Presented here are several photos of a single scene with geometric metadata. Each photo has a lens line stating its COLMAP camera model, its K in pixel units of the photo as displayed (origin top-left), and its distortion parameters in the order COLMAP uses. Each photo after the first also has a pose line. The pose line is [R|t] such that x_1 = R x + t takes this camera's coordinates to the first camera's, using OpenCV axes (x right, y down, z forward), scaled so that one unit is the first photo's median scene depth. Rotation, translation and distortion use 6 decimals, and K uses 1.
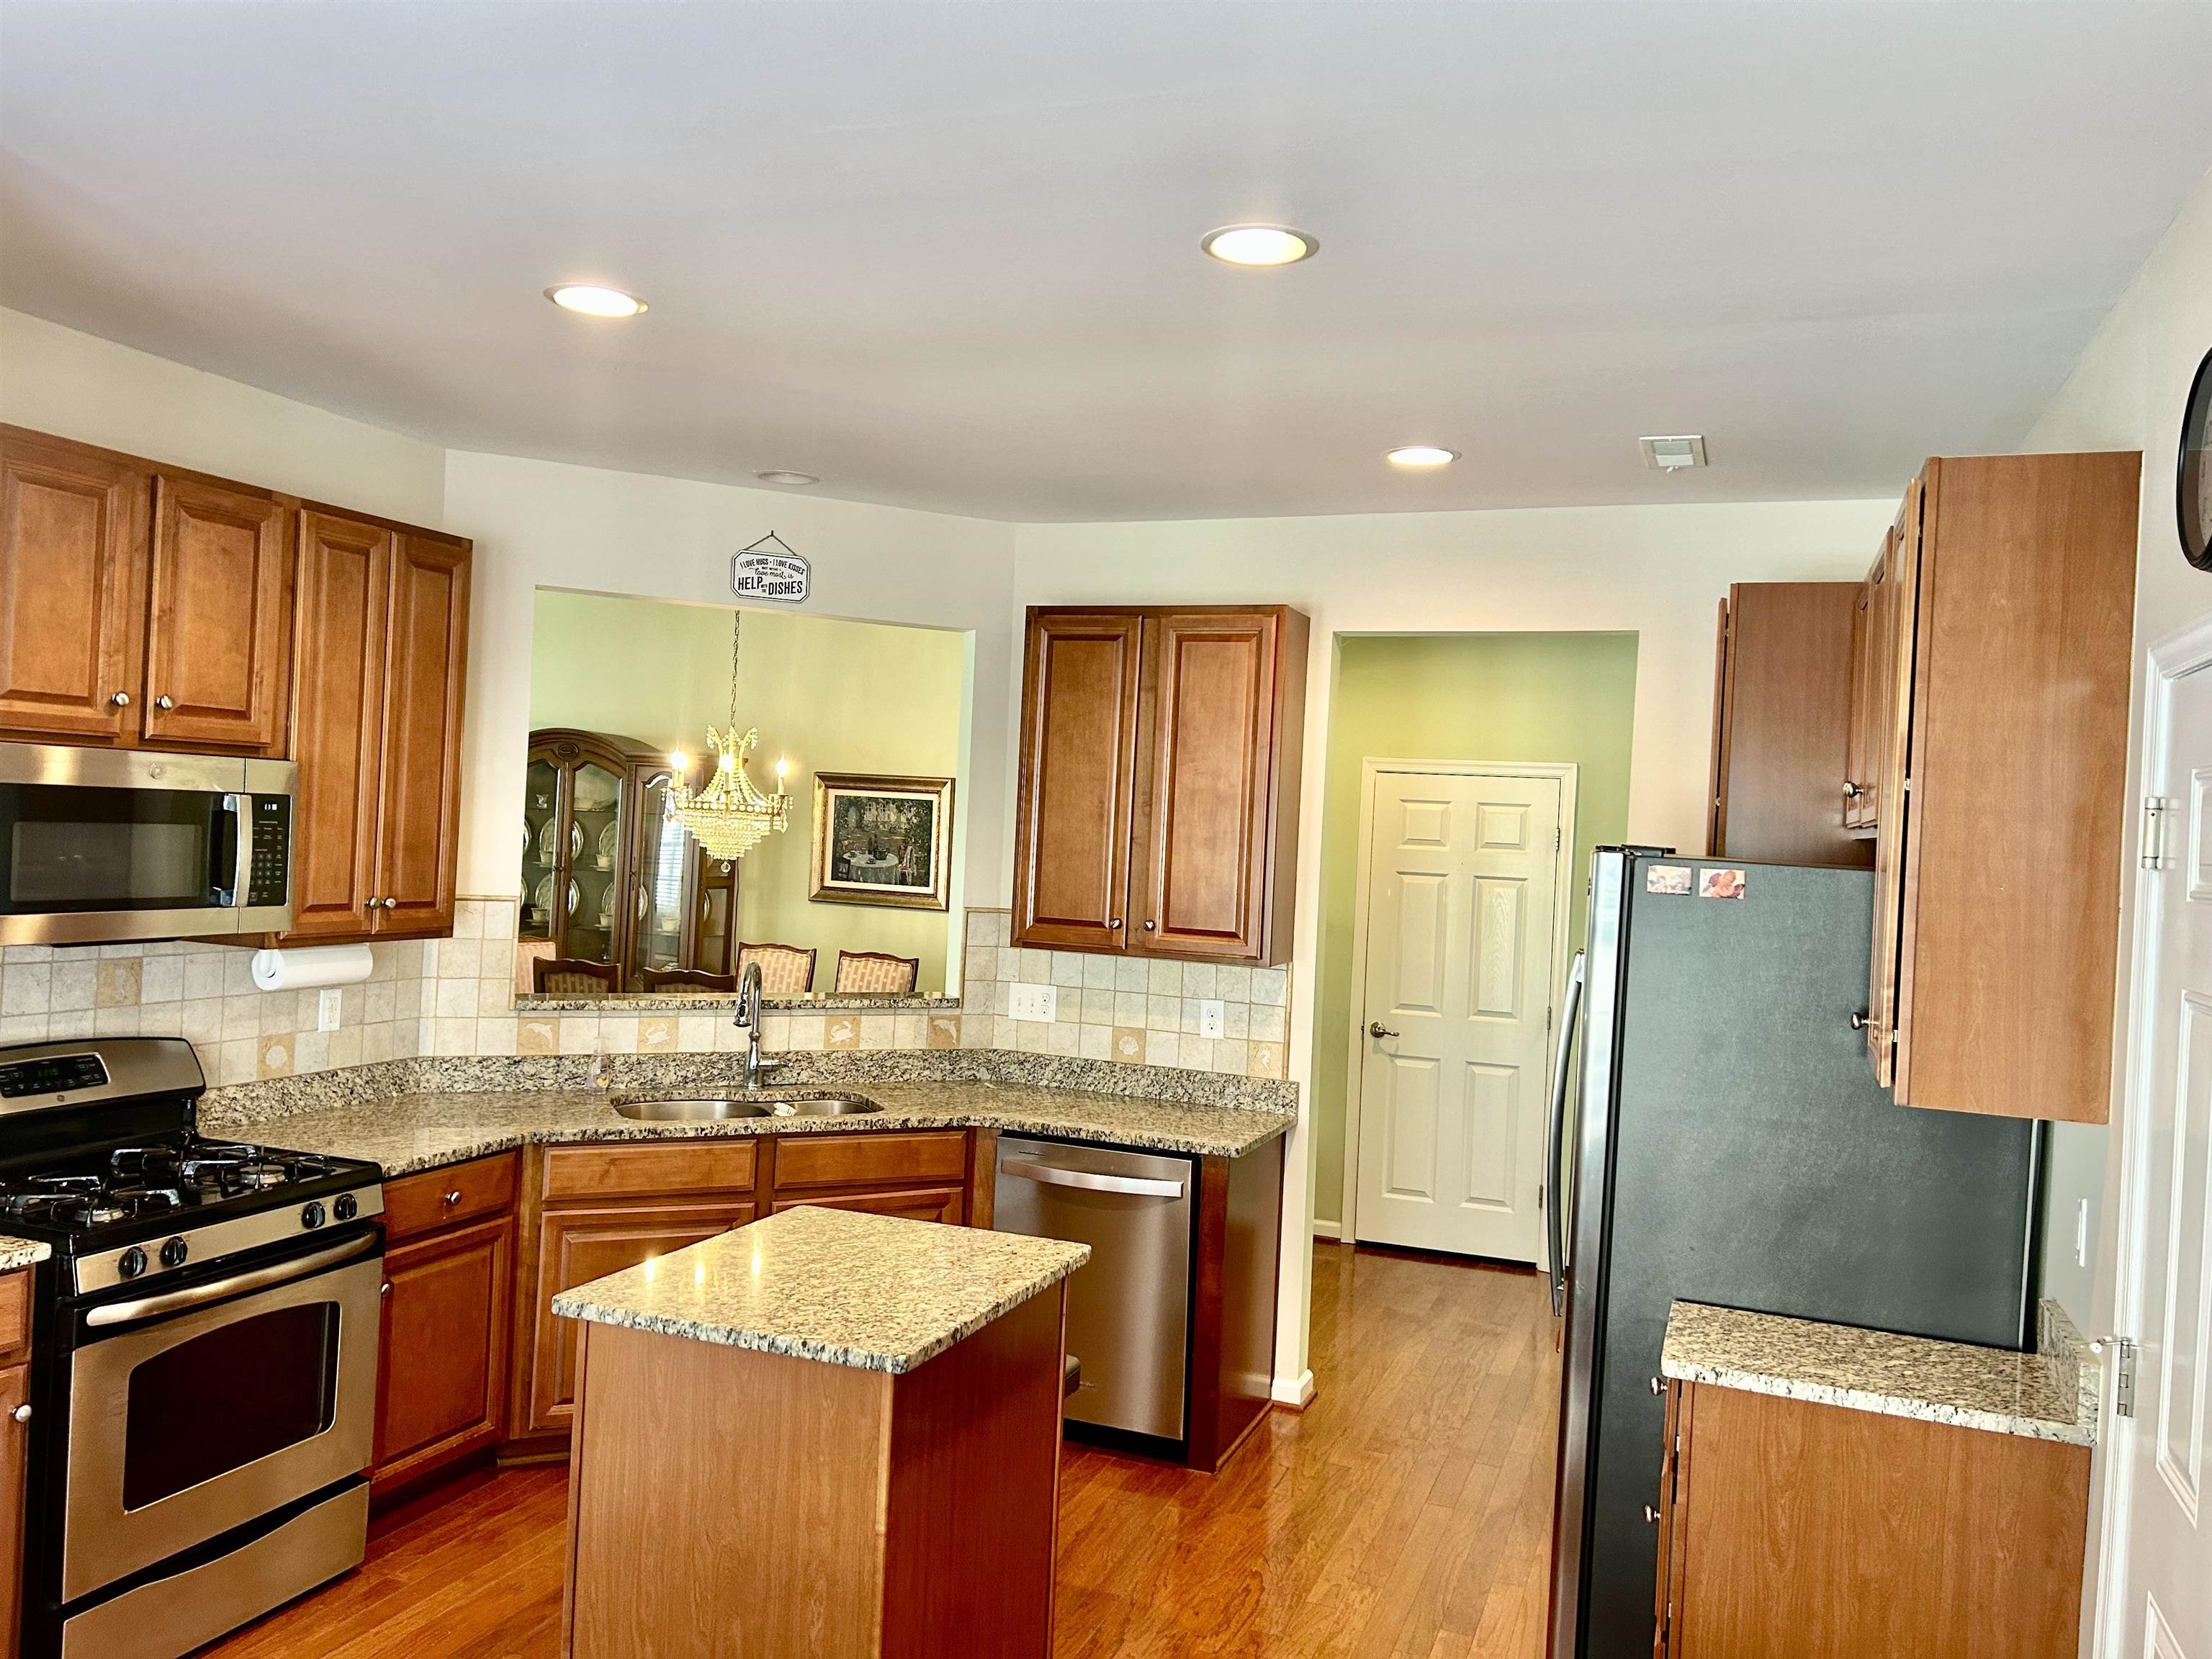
lens RADIAL K [[1681.6, 0, 1106.0], [0, 1681.6, 829.5], [0, 0, 1]] dist [0.081405, -0.100608]
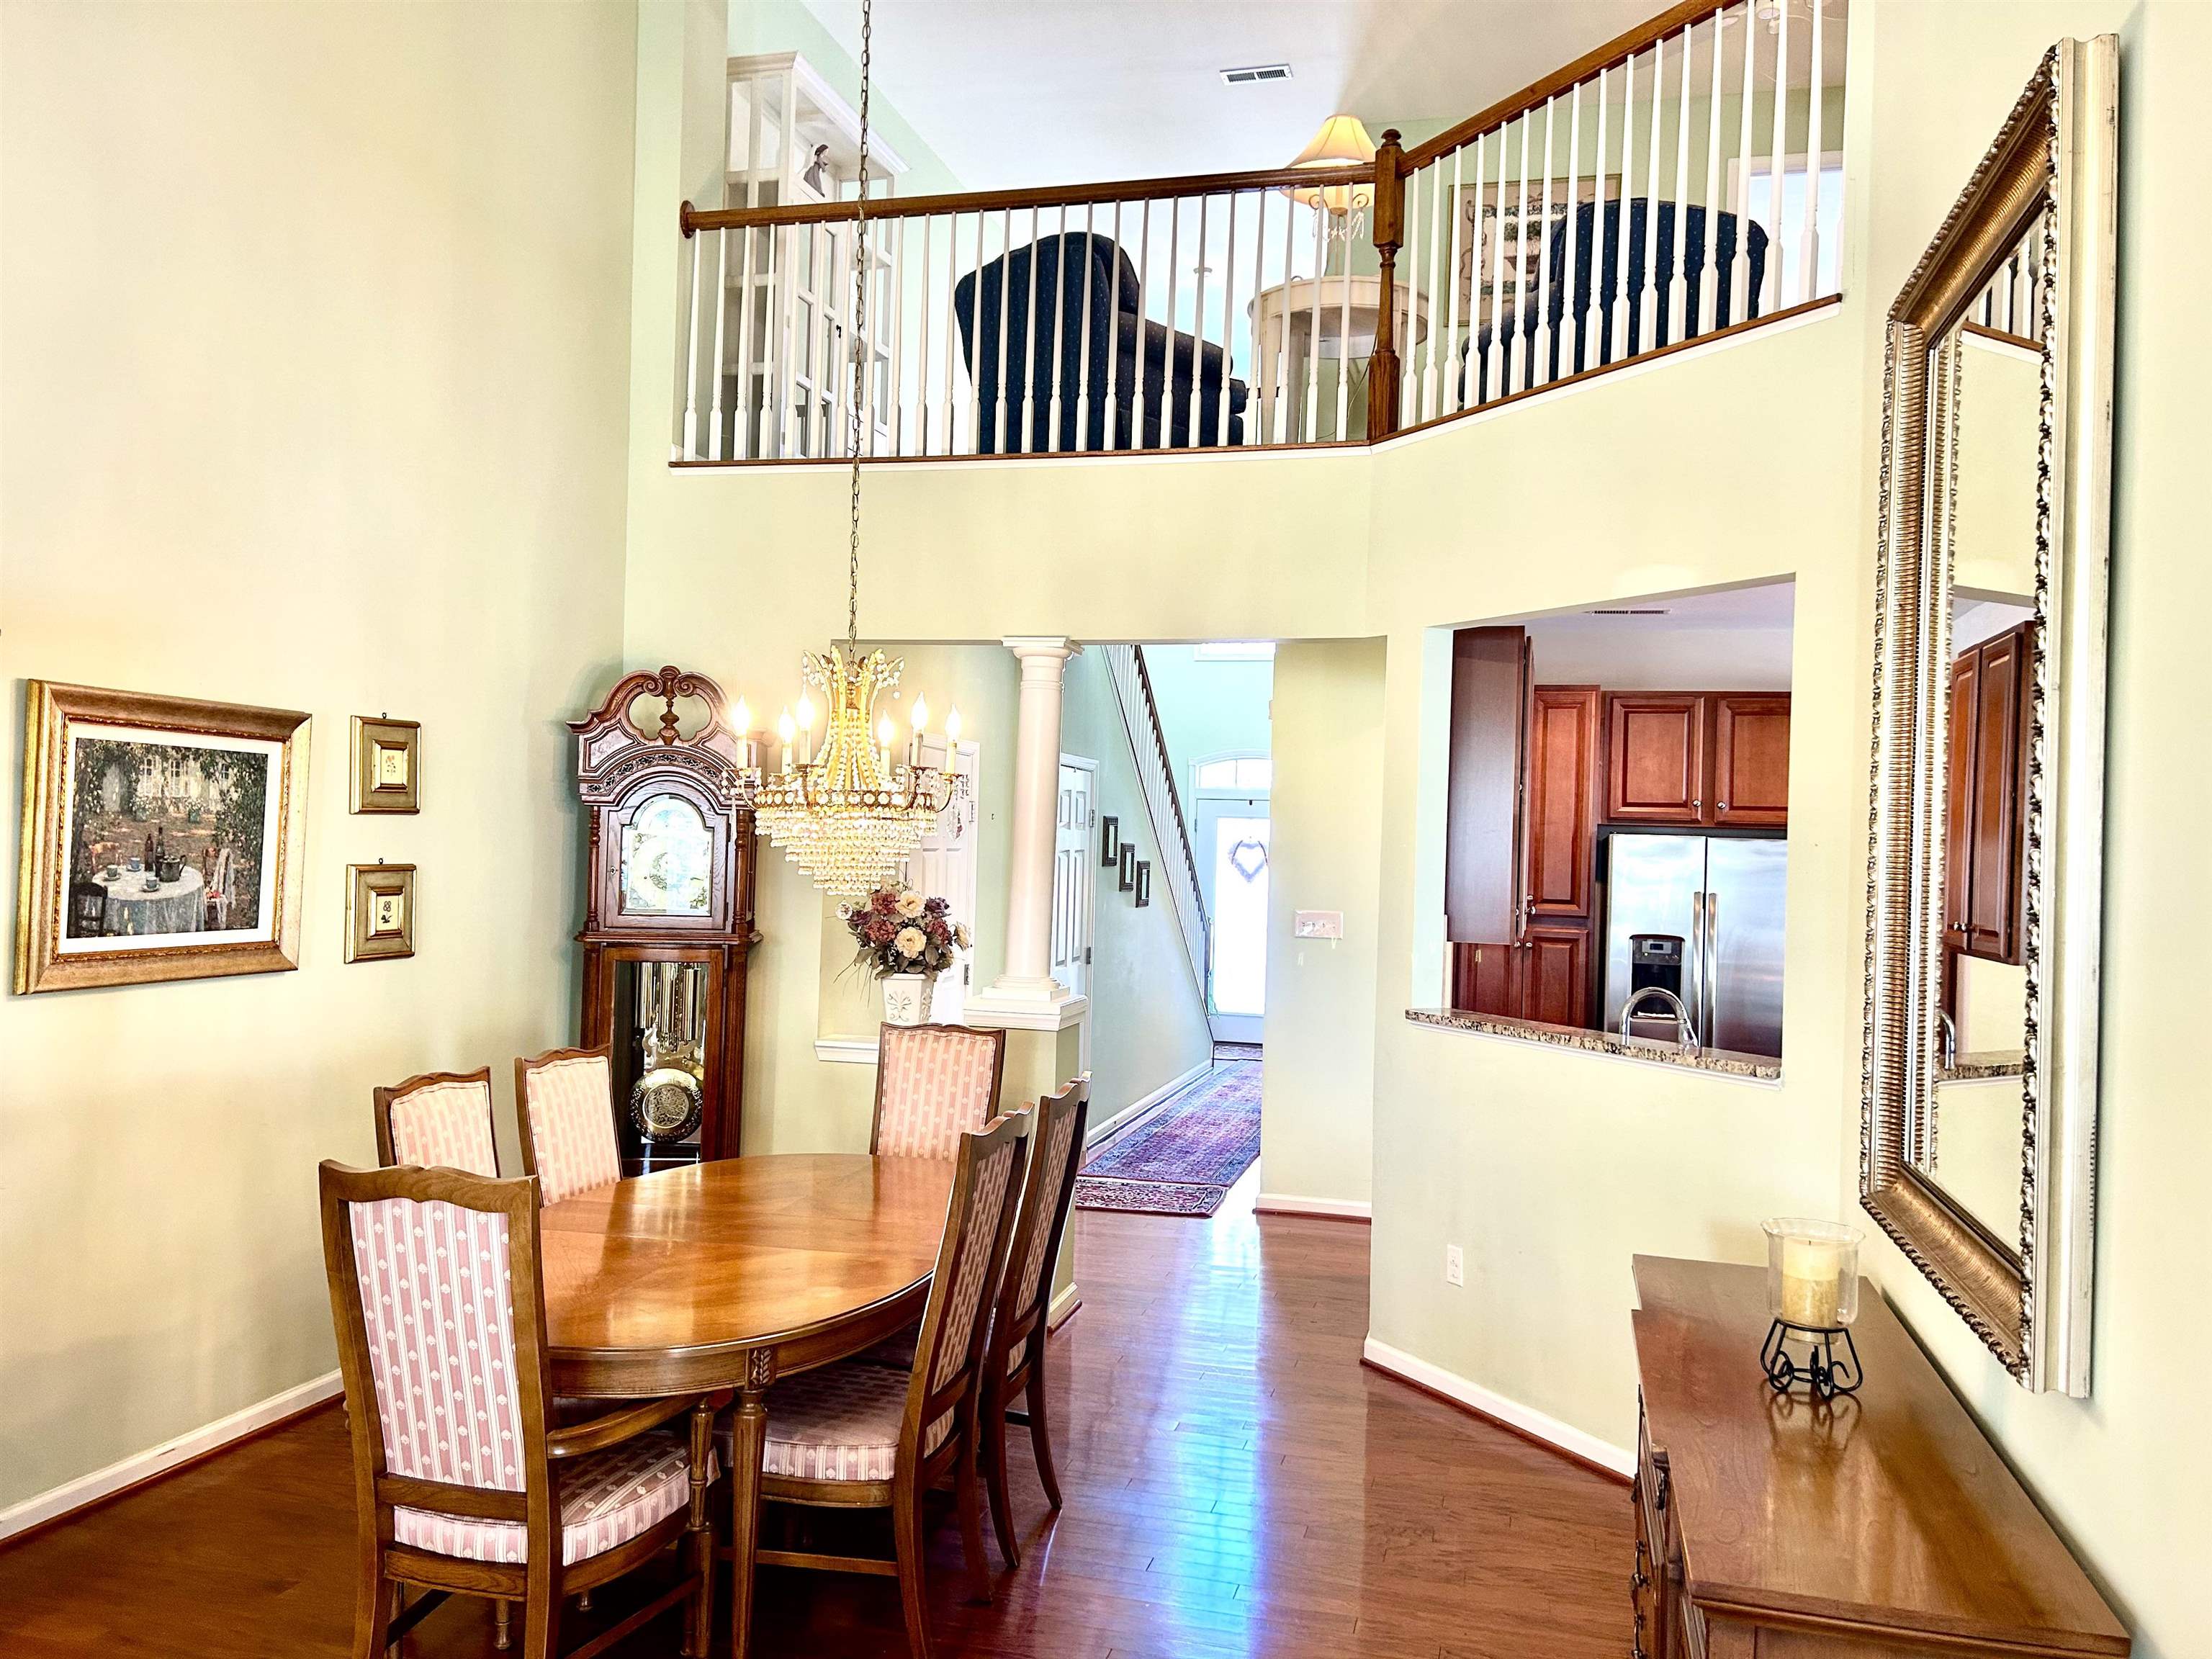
lens RADIAL K [[1681.6, 0, 1106.0], [0, 1681.6, 829.5], [0, 0, 1]] dist [0.081405, -0.100608]
pose [[-0.101502, -0.050127, 0.993572, -1.157969], [-0.052800, 0.997594, 0.044936, -0.056934], [-0.993433, -0.047900, -0.103904, 1.480206]]
